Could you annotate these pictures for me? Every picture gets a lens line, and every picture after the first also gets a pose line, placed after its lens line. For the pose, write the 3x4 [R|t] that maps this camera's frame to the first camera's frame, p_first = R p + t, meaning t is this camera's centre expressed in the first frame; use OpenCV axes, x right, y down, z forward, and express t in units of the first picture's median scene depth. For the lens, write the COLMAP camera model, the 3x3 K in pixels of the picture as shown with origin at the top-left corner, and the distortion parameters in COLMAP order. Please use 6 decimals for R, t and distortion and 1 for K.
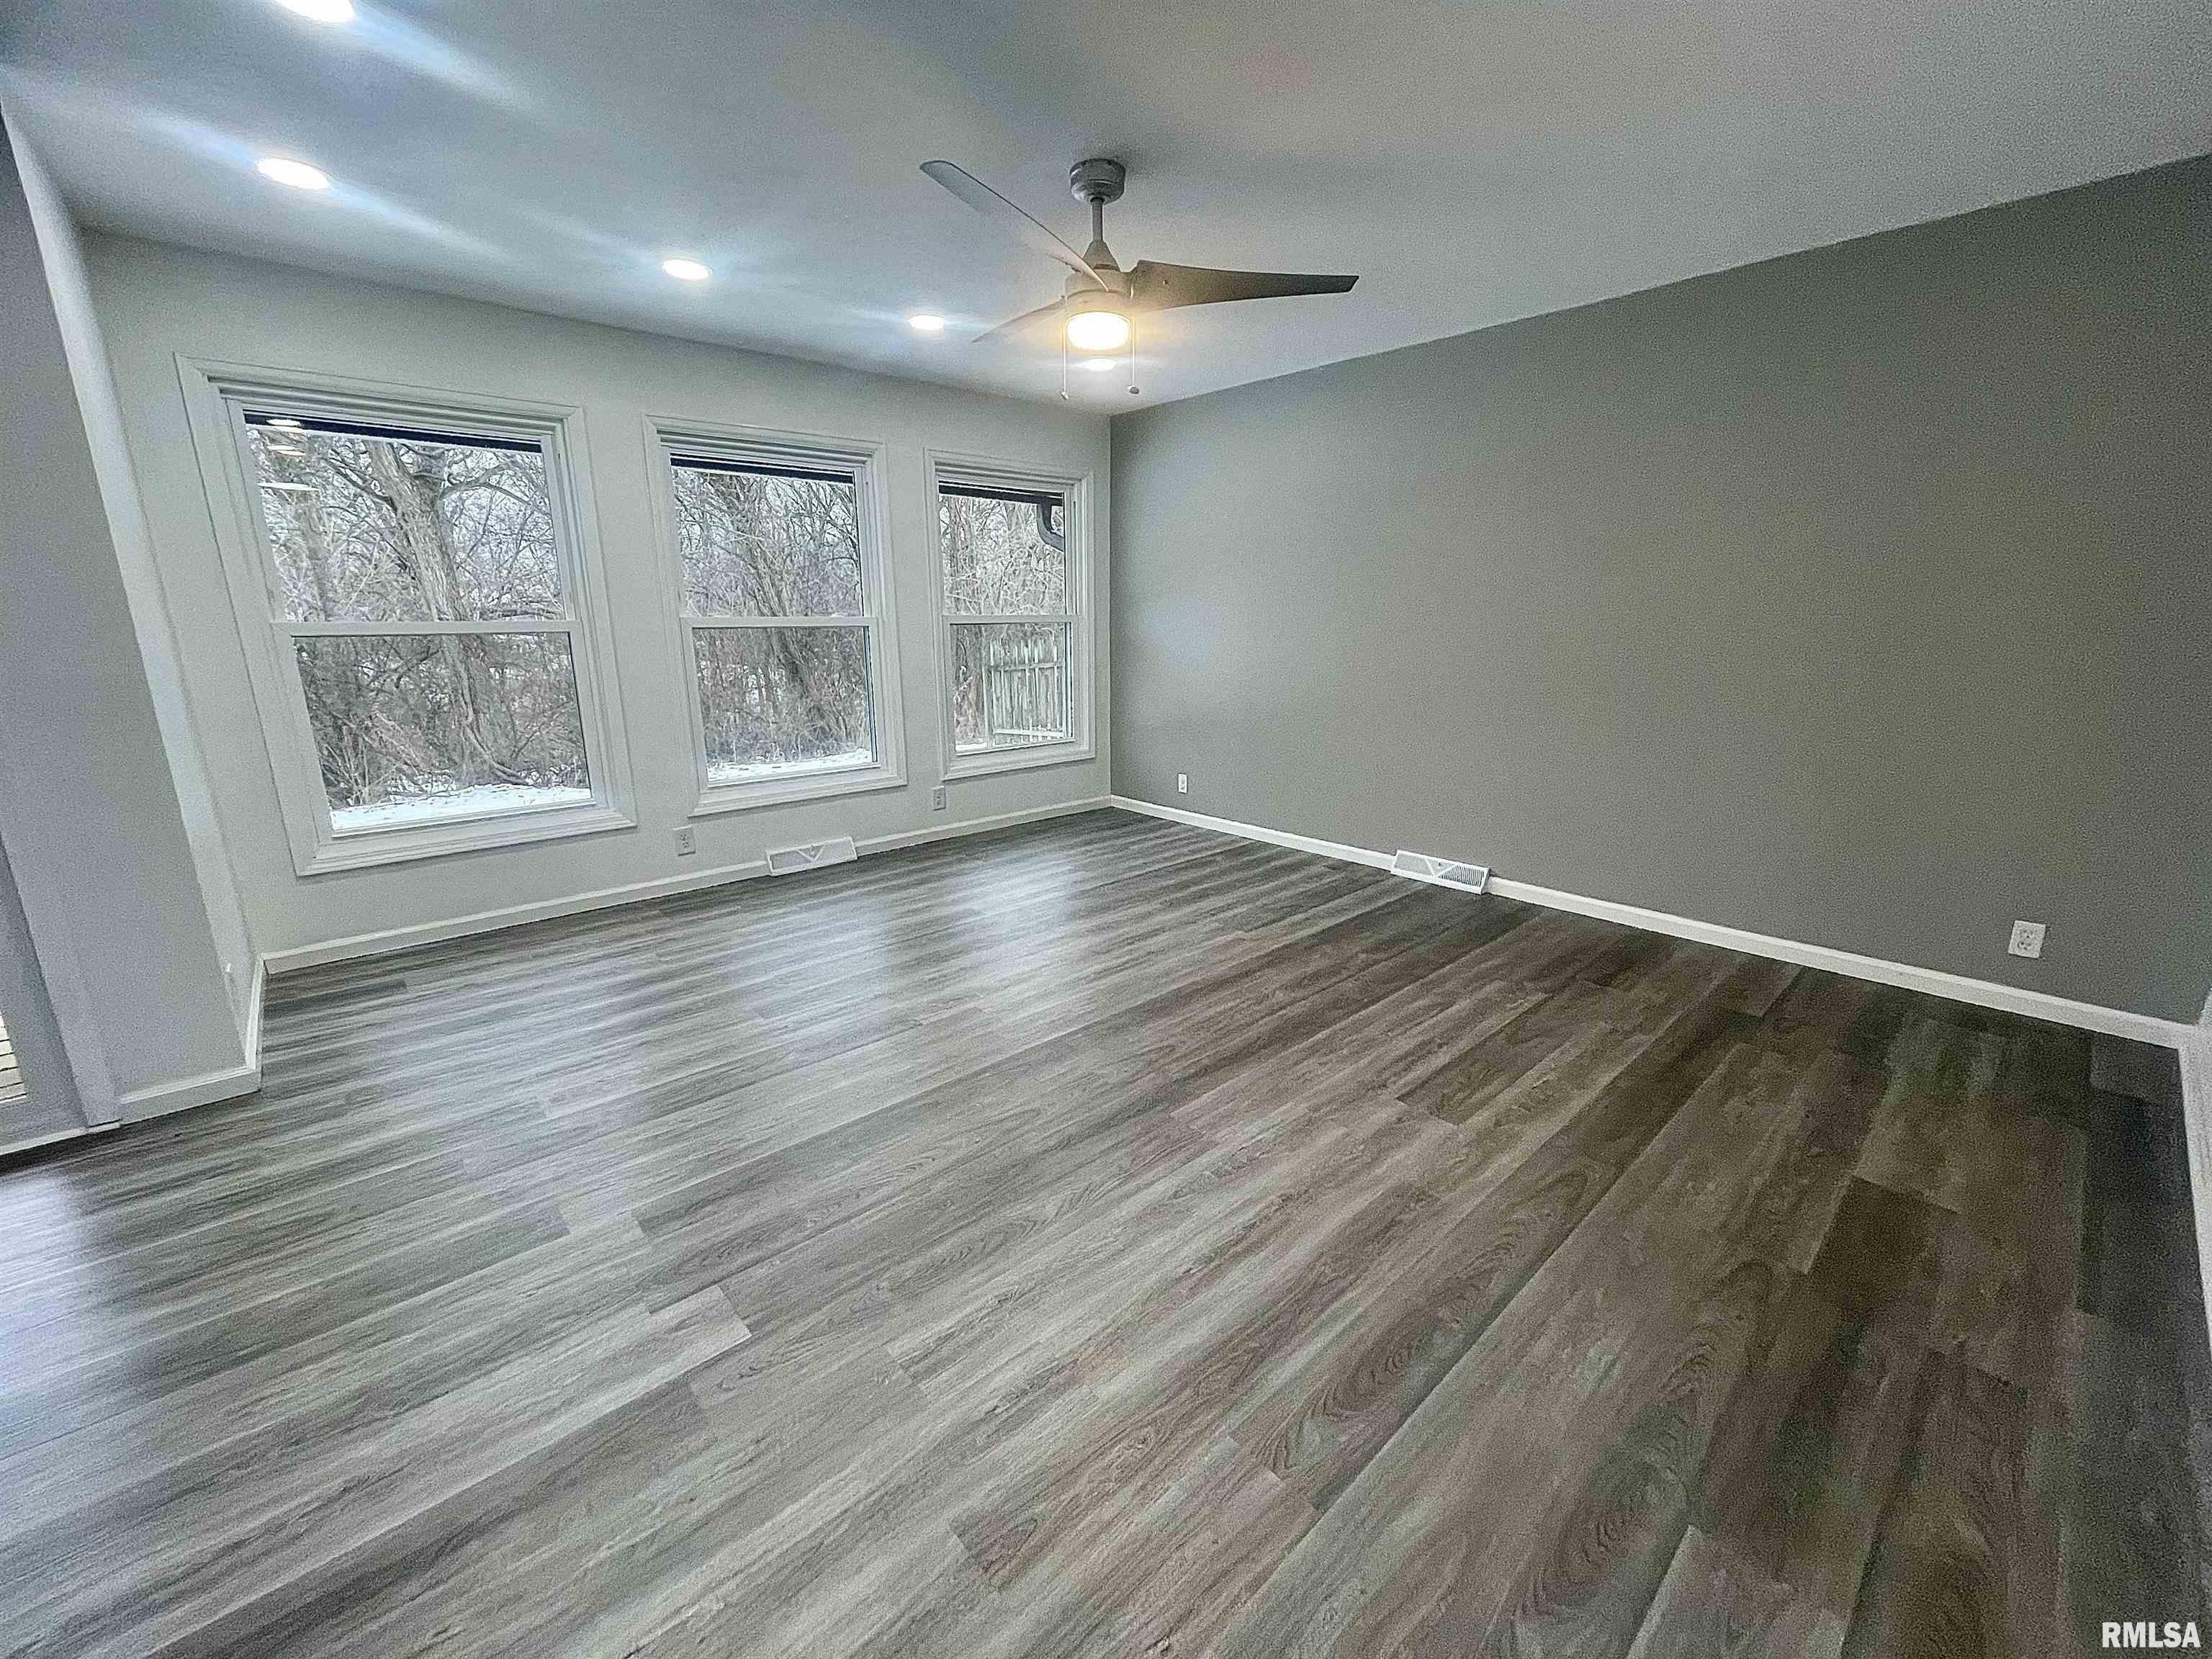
lens RADIAL K [[888.6, 0, 1095.7], [0, 888.6, 827.1], [0, 0, 1]] dist [-0.004624, -0.000279]
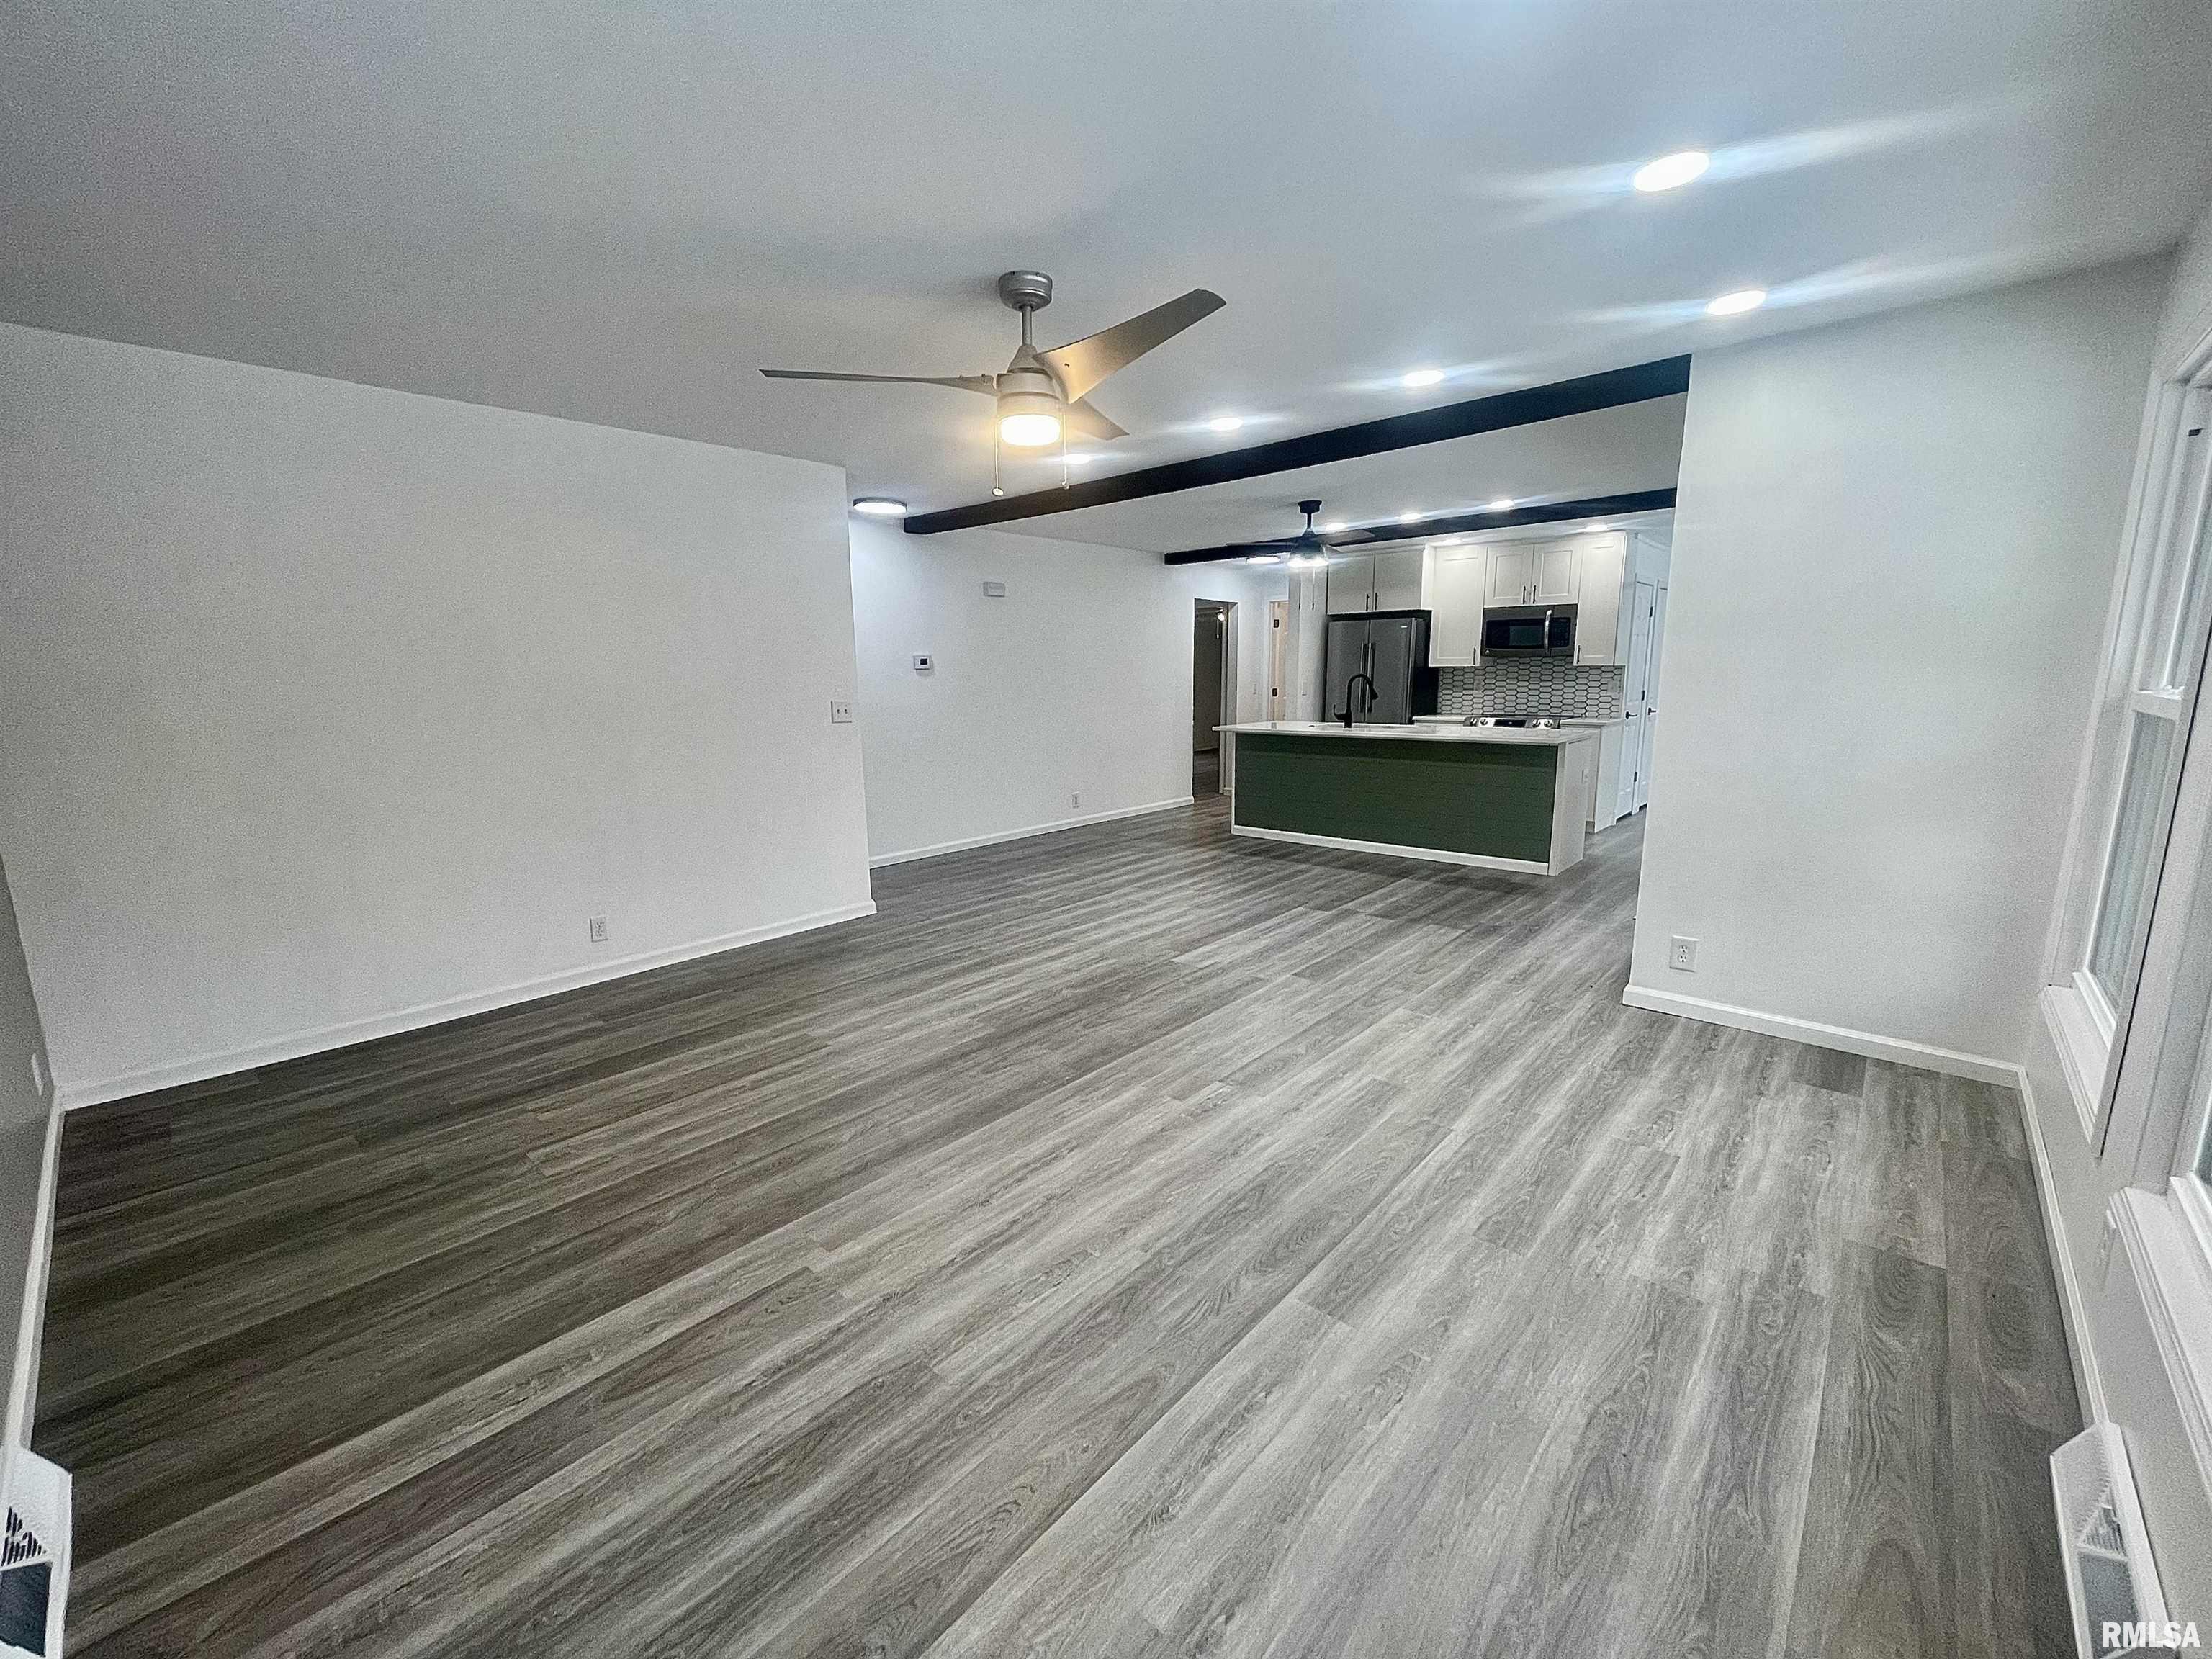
lens RADIAL K [[888.6, 0, 1089.1], [0, 888.6, 831.8], [0, 0, 1]] dist [-0.004624, -0.000279]
pose [[-0.995503, 0.037257, -0.087101, 0.035420], [-0.000890, 0.915701, 0.401859, -0.444946], [0.094731, 0.400130, -0.911549, 1.736345]]
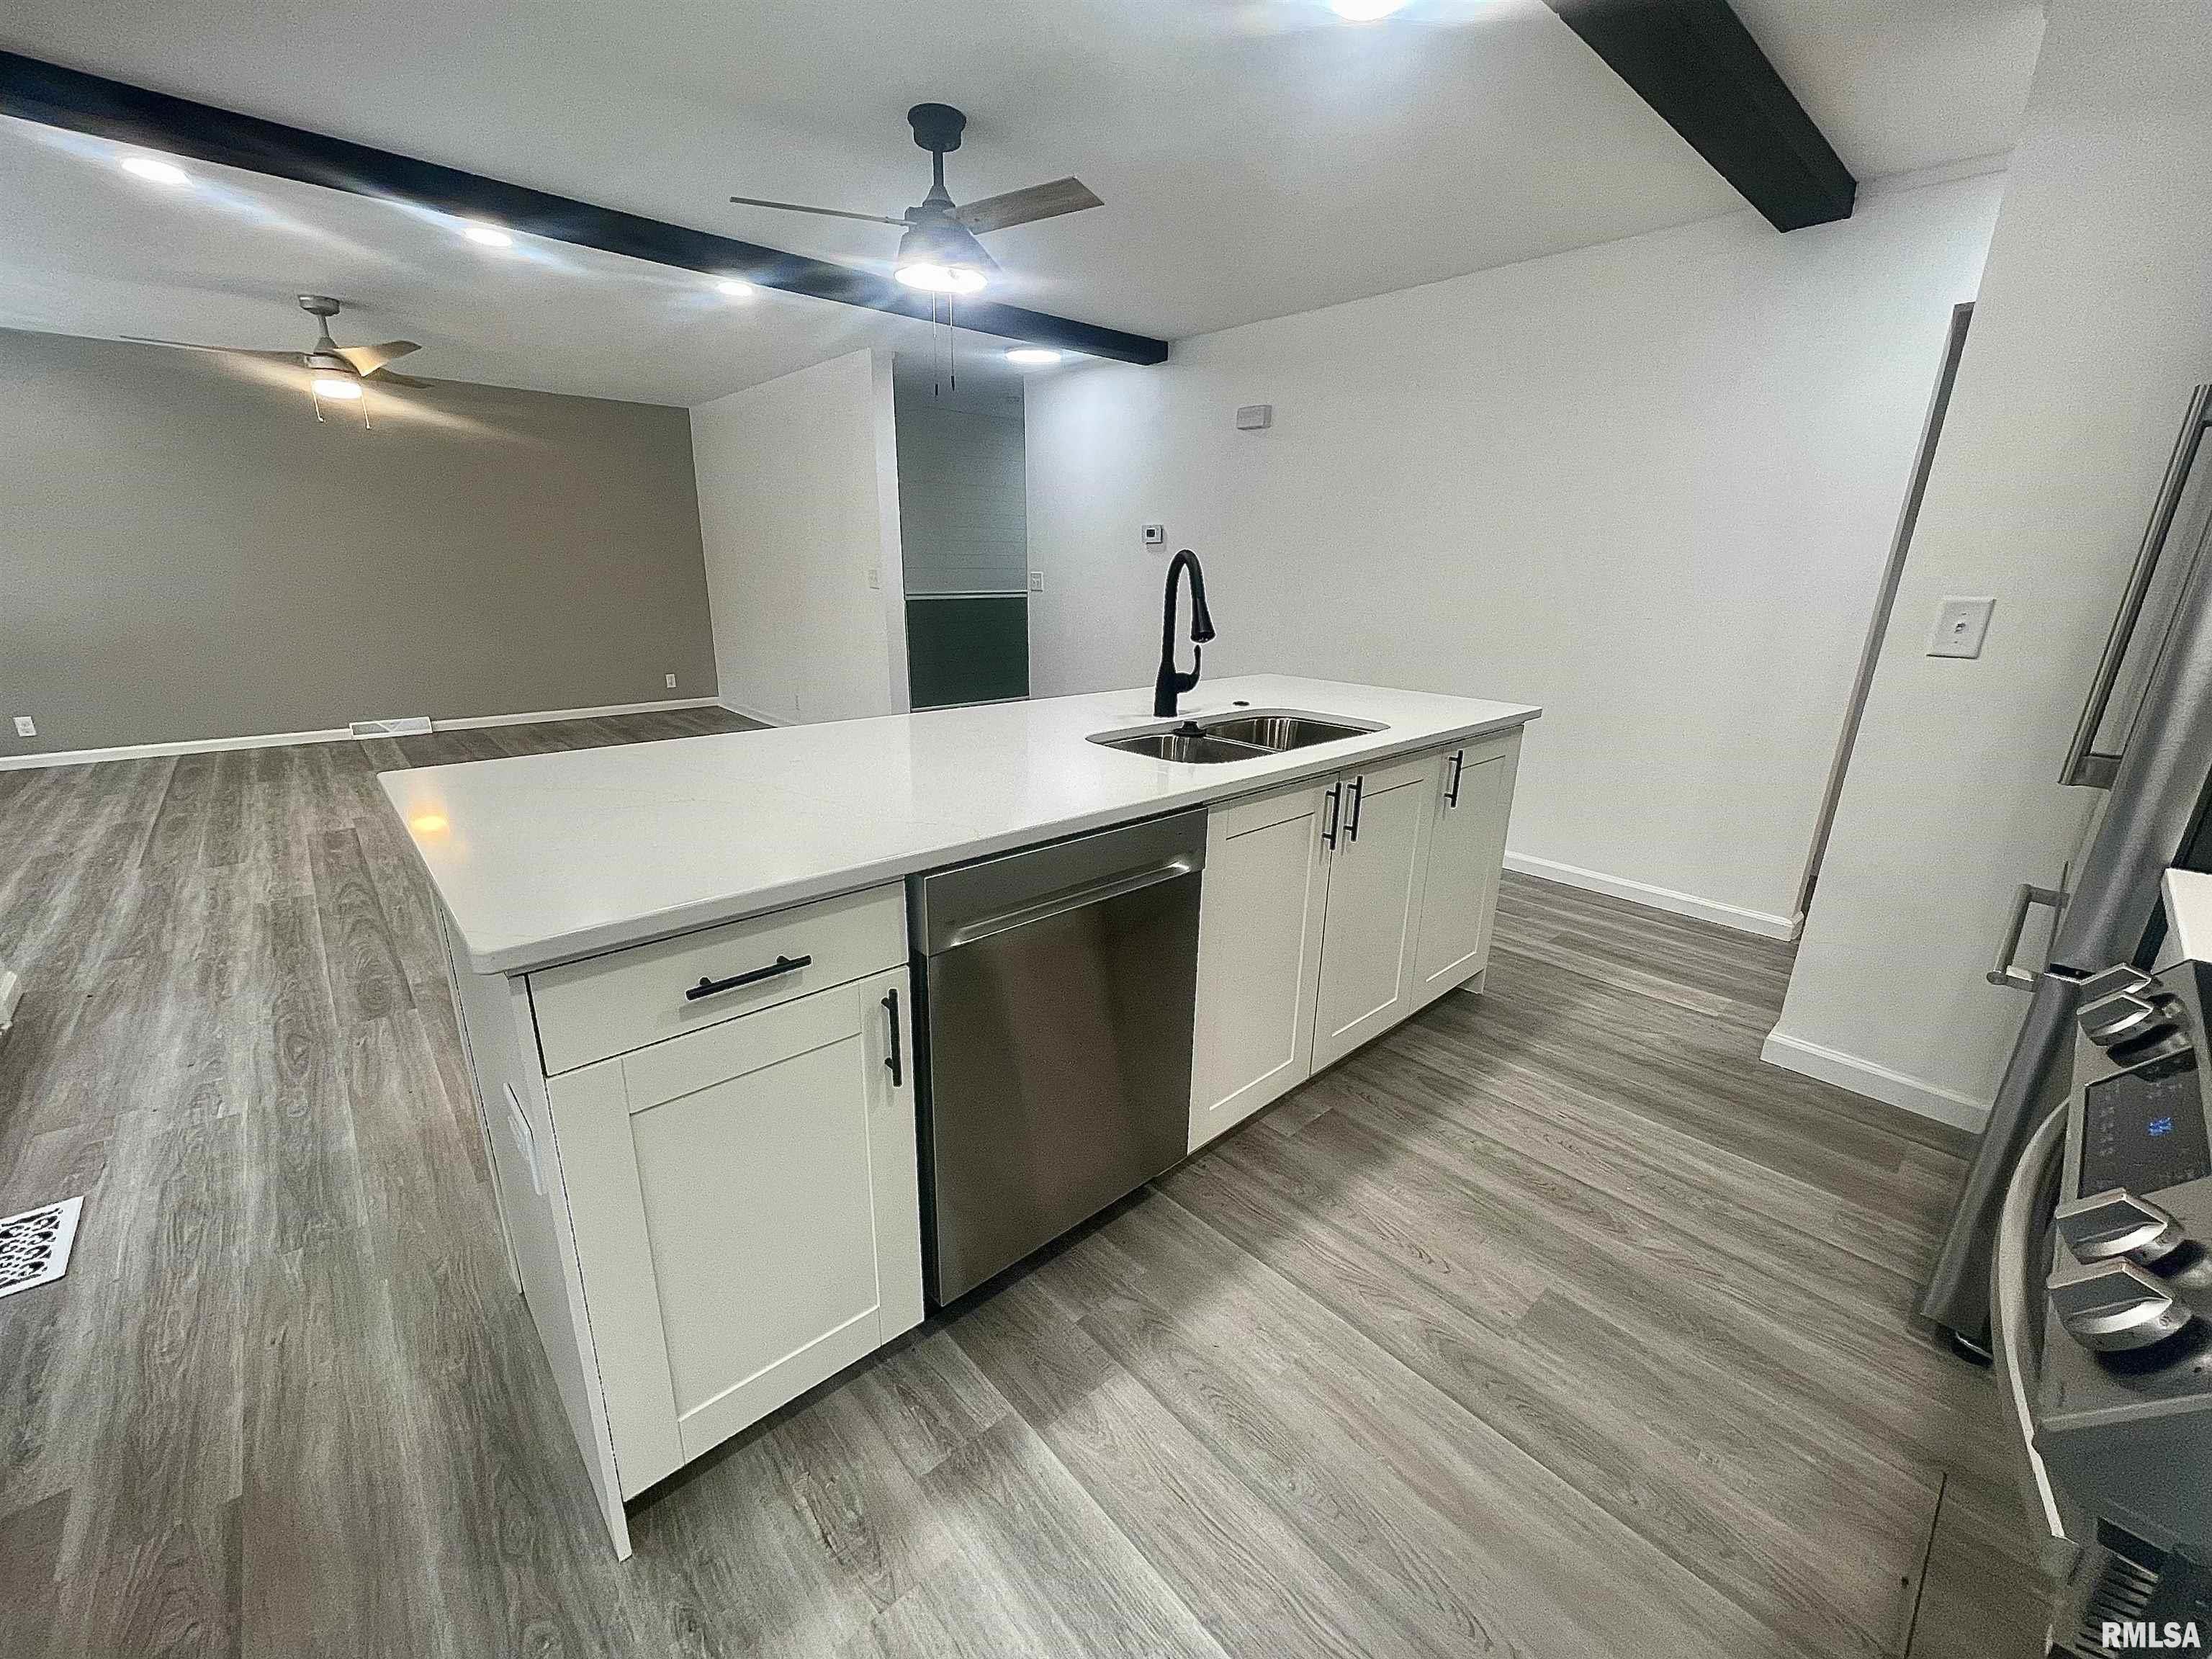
lens RADIAL K [[888.6, 0, 1103.6], [0, 888.6, 827.5], [0, 0, 1]] dist [-0.004624, -0.000279]
pose [[-0.007721, -0.280928, 0.959698, -1.569048], [0.215760, 0.936652, 0.275918, 0.081932], [-0.976416, 0.209195, 0.053381, -0.309666]]
